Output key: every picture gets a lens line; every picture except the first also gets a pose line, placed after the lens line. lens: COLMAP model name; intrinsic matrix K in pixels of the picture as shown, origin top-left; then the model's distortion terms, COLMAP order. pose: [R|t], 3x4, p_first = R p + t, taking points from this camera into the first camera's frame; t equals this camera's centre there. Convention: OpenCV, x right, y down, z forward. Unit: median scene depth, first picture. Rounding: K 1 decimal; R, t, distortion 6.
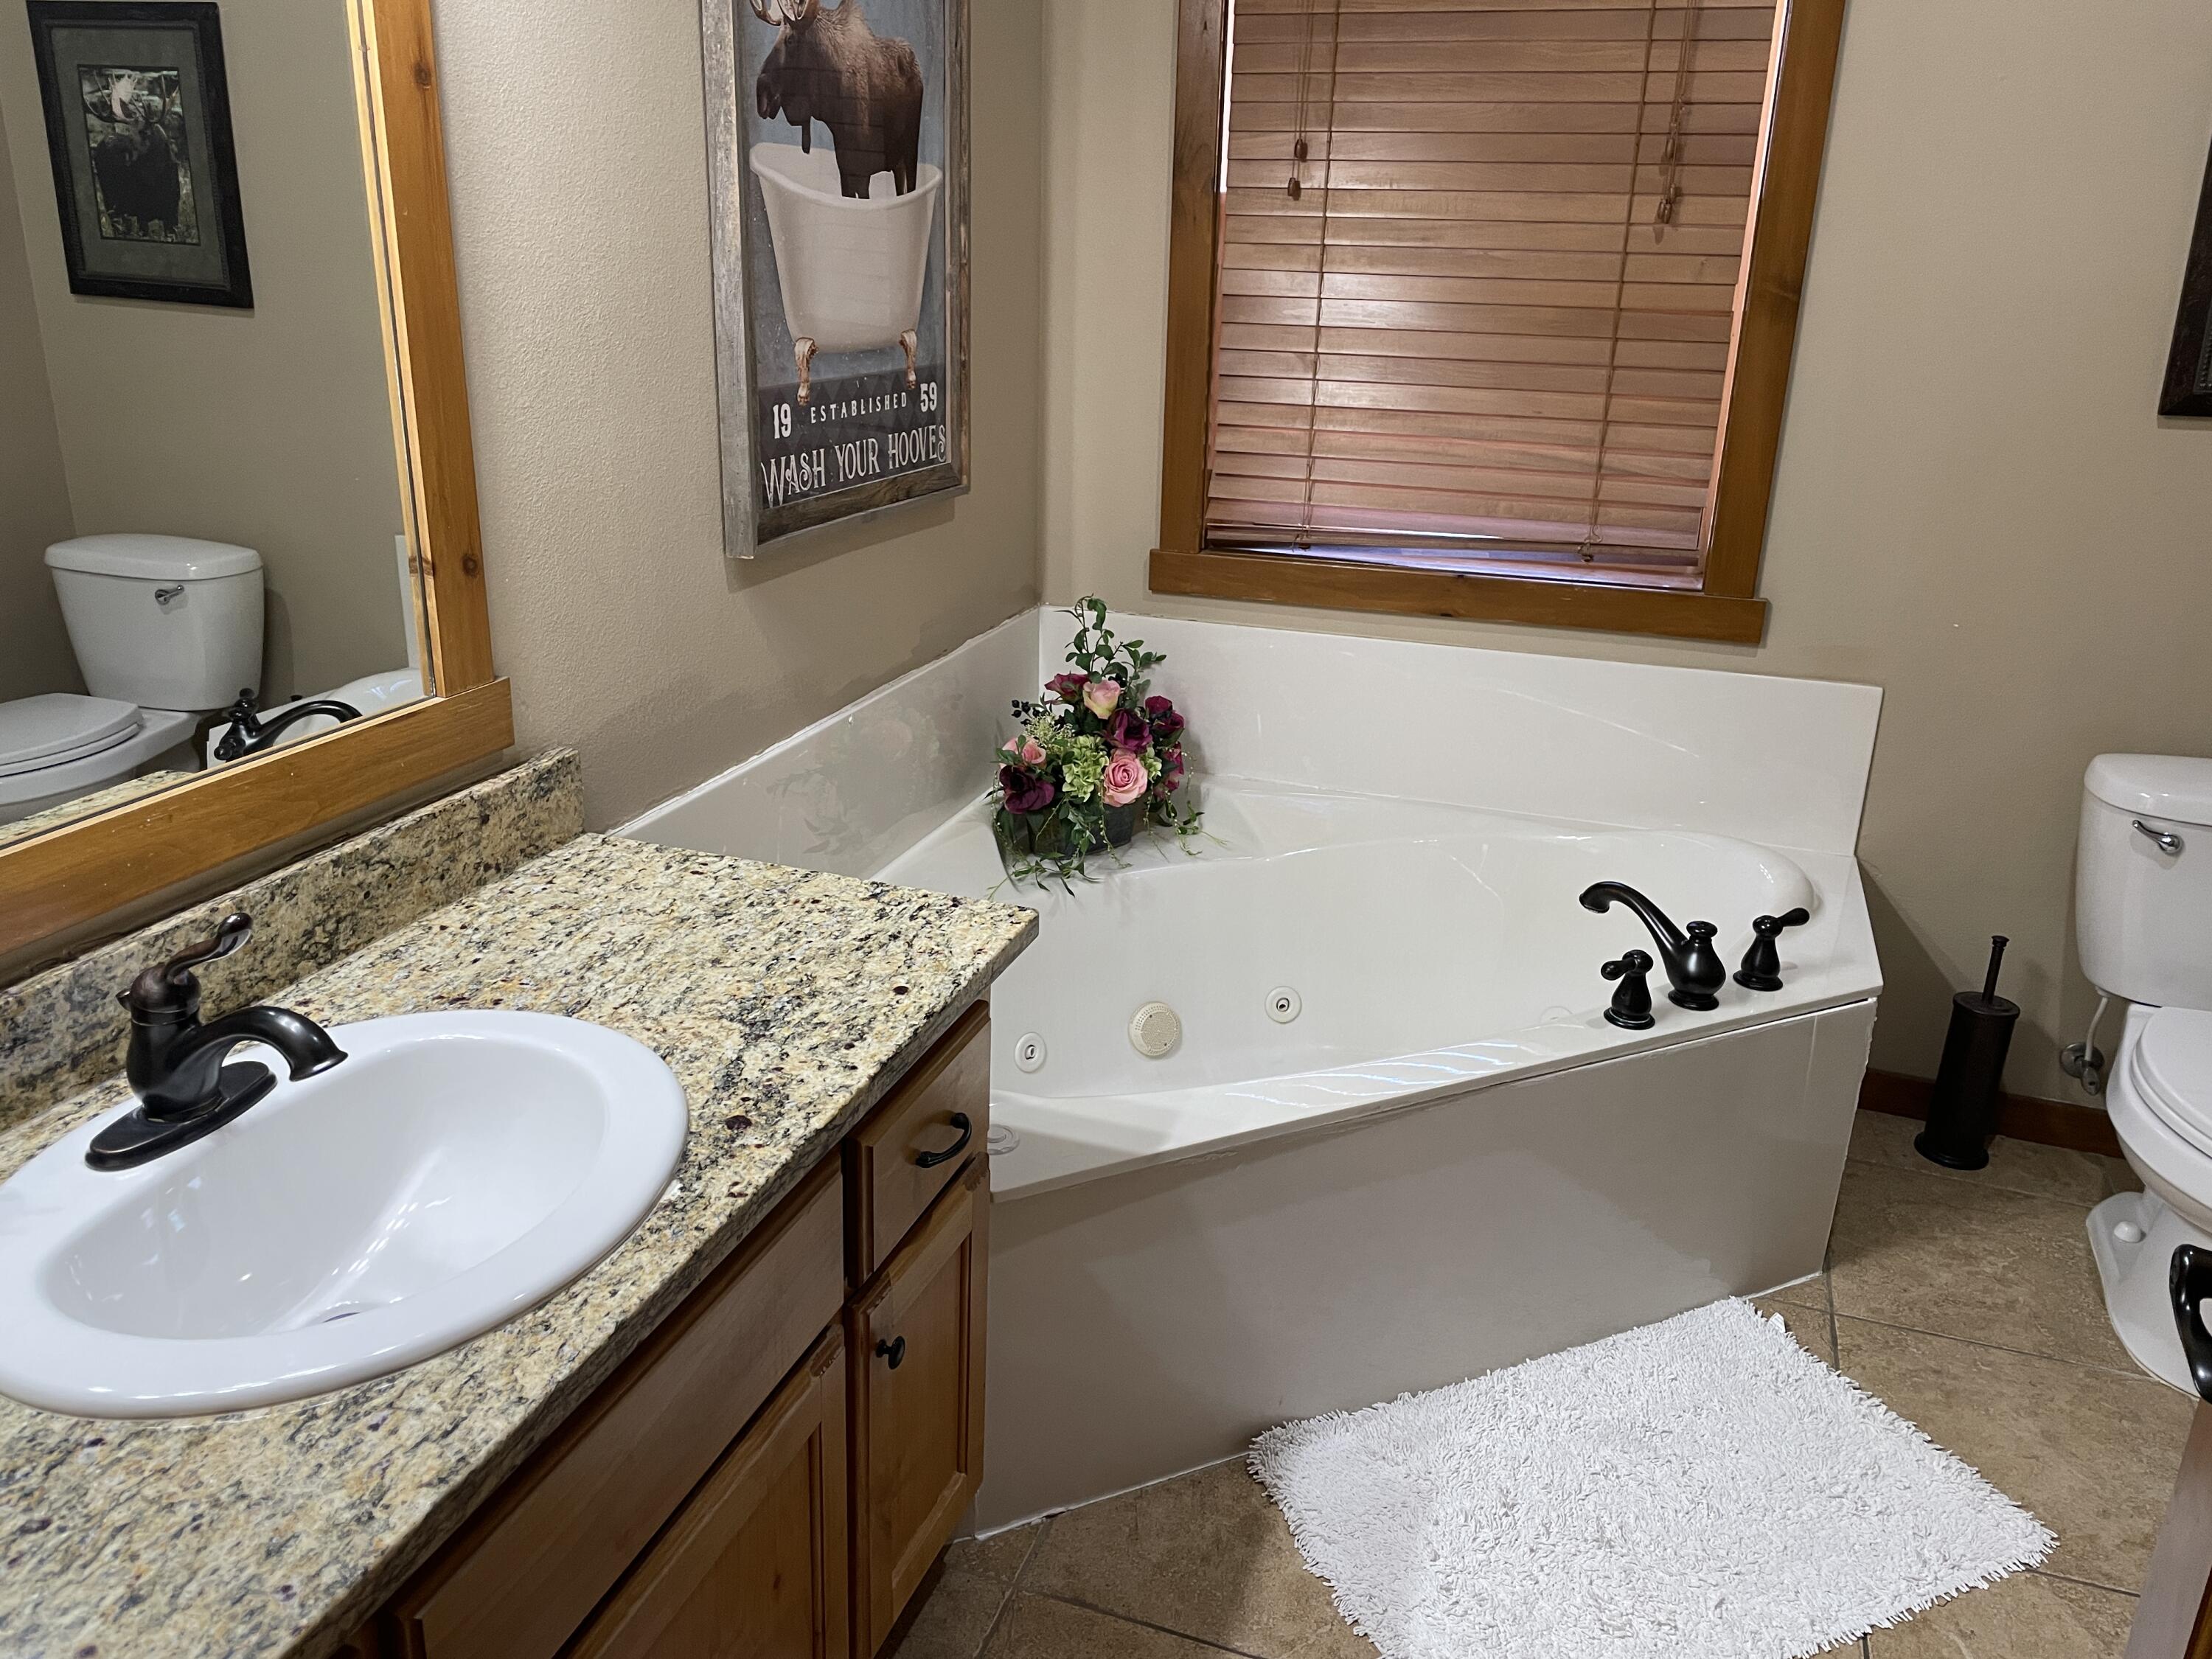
lens RADIAL K [[1699.4, 0, 1099.2], [0, 1699.4, 829.6], [0, 0, 1]] dist [0.032236, -0.003268]
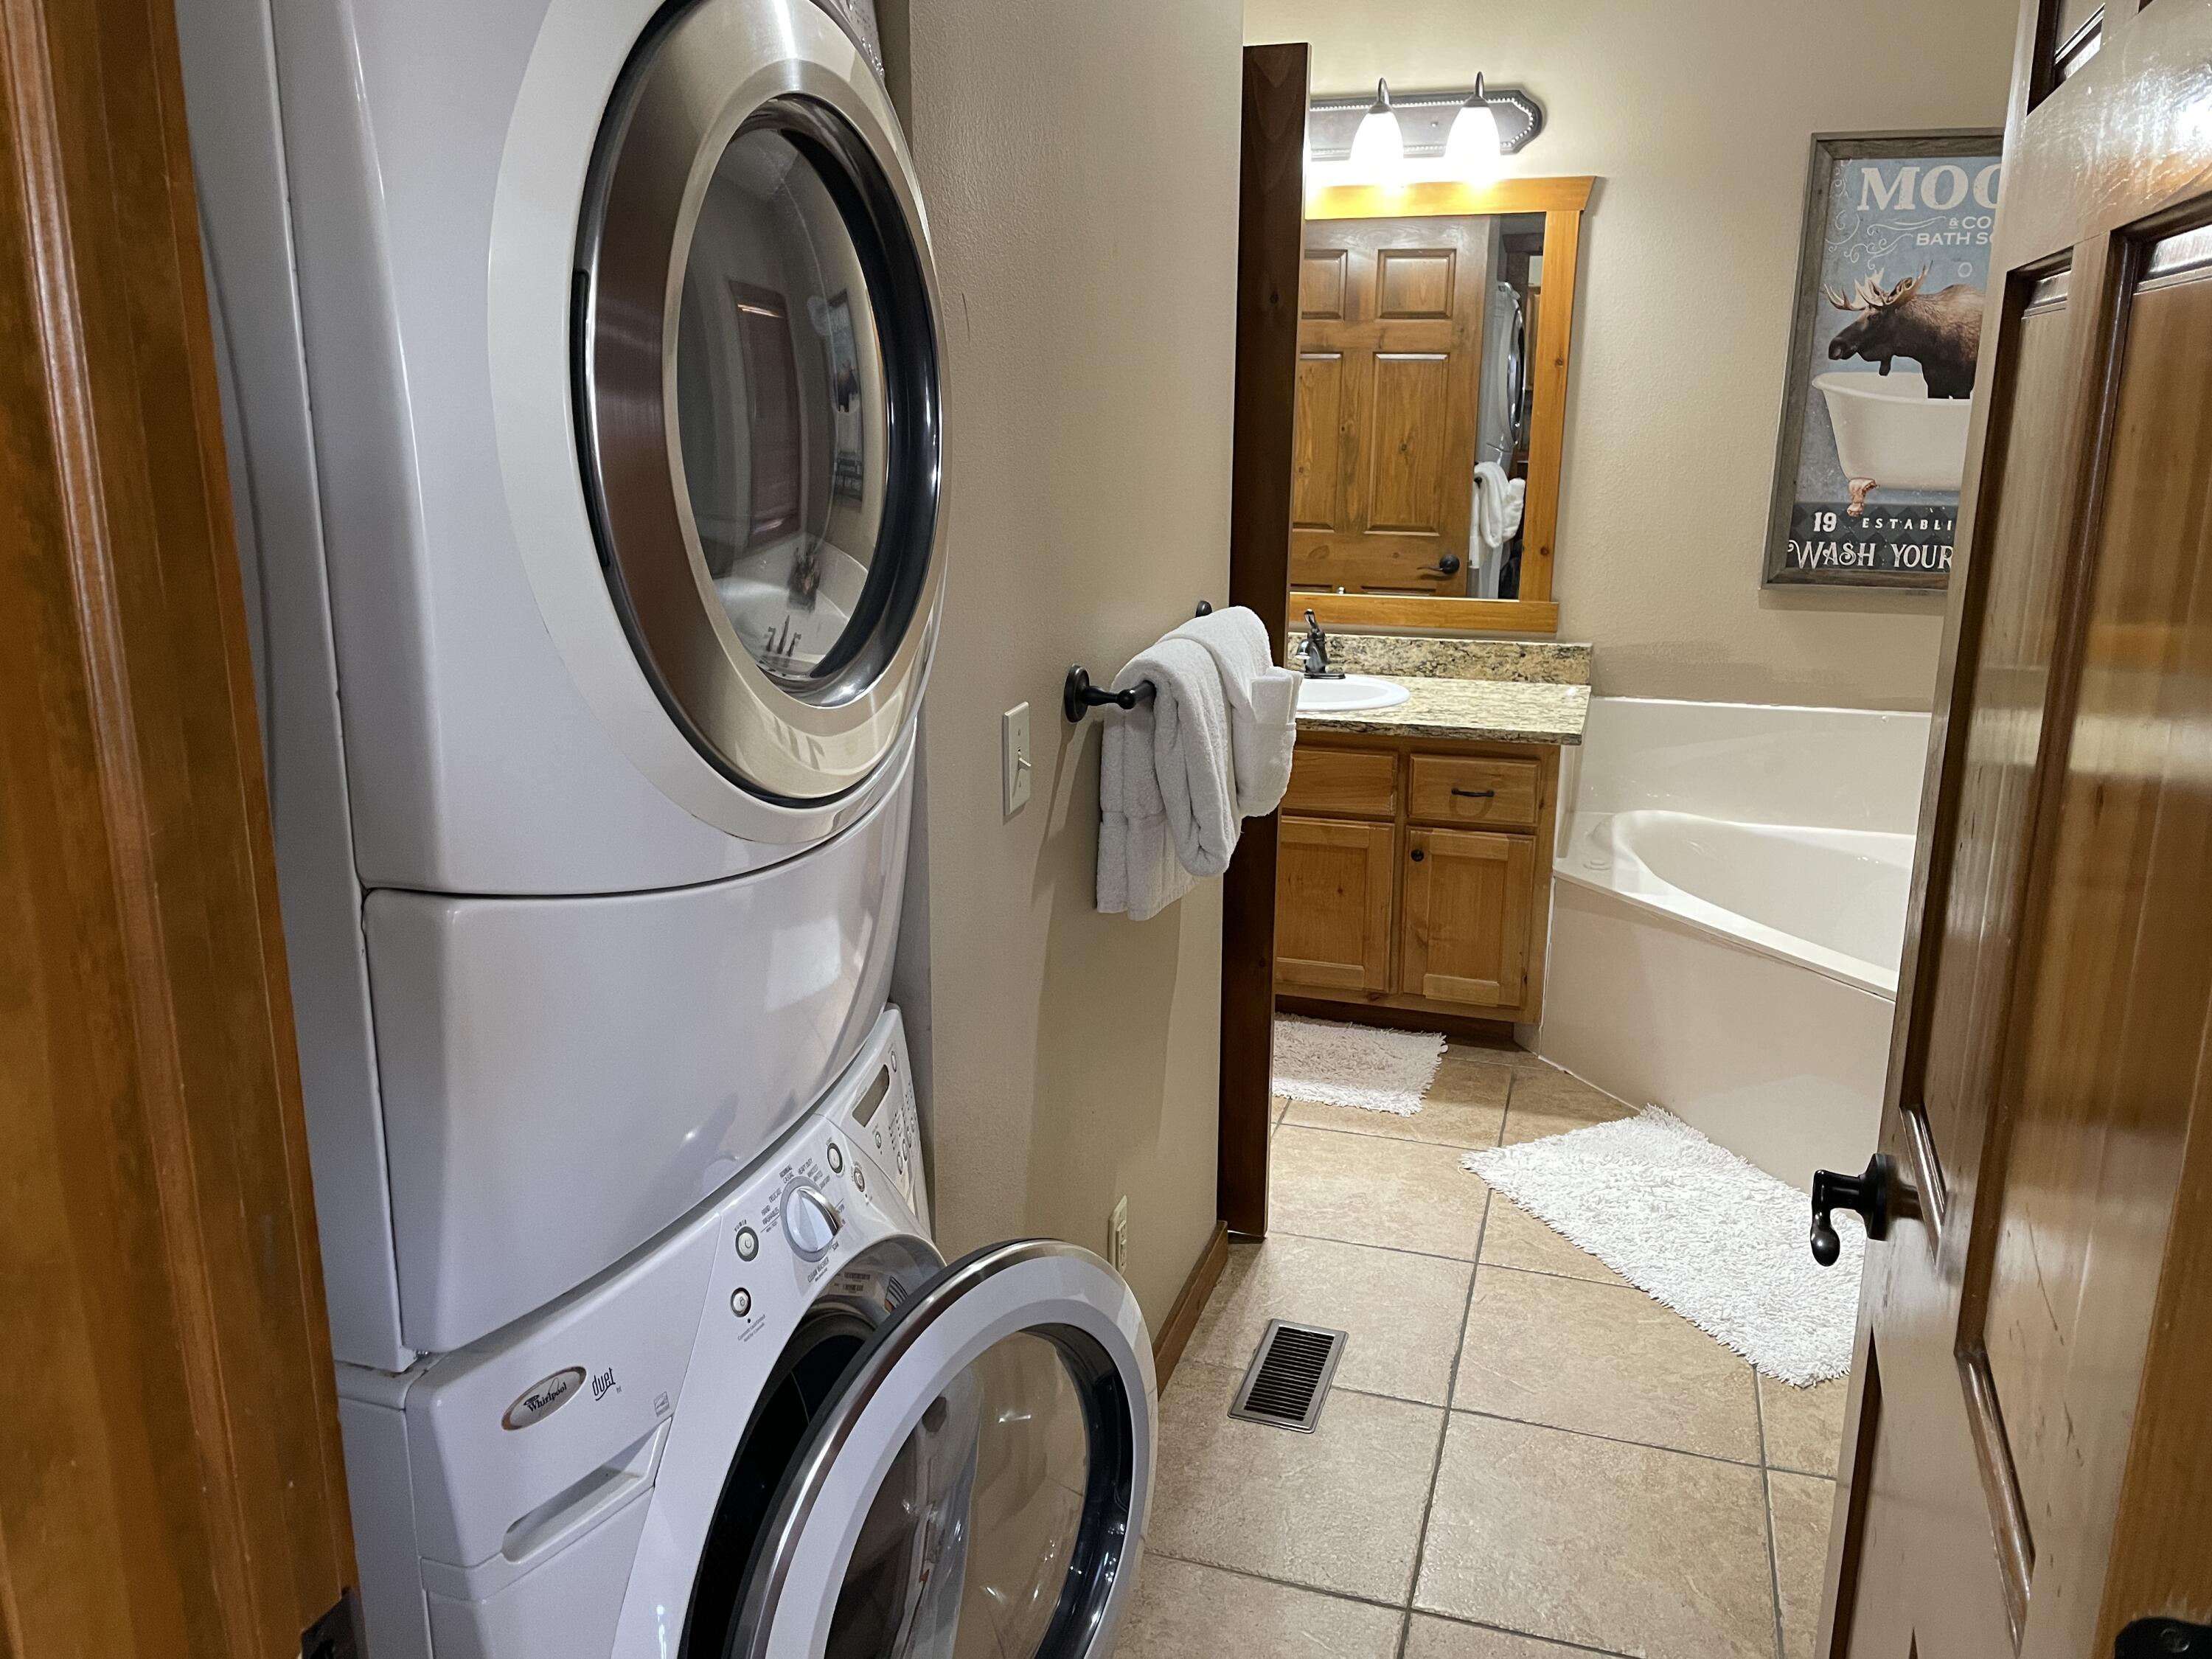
lens RADIAL K [[1699.4, 0, 1106.7], [0, 1699.4, 822.8], [0, 0, 1]] dist [0.032236, -0.003268]
pose [[0.032977, 0.232894, -0.971943, 1.591964], [-0.331488, 0.919975, 0.209195, -0.076387], [0.942883, 0.315289, 0.107539, 0.201877]]
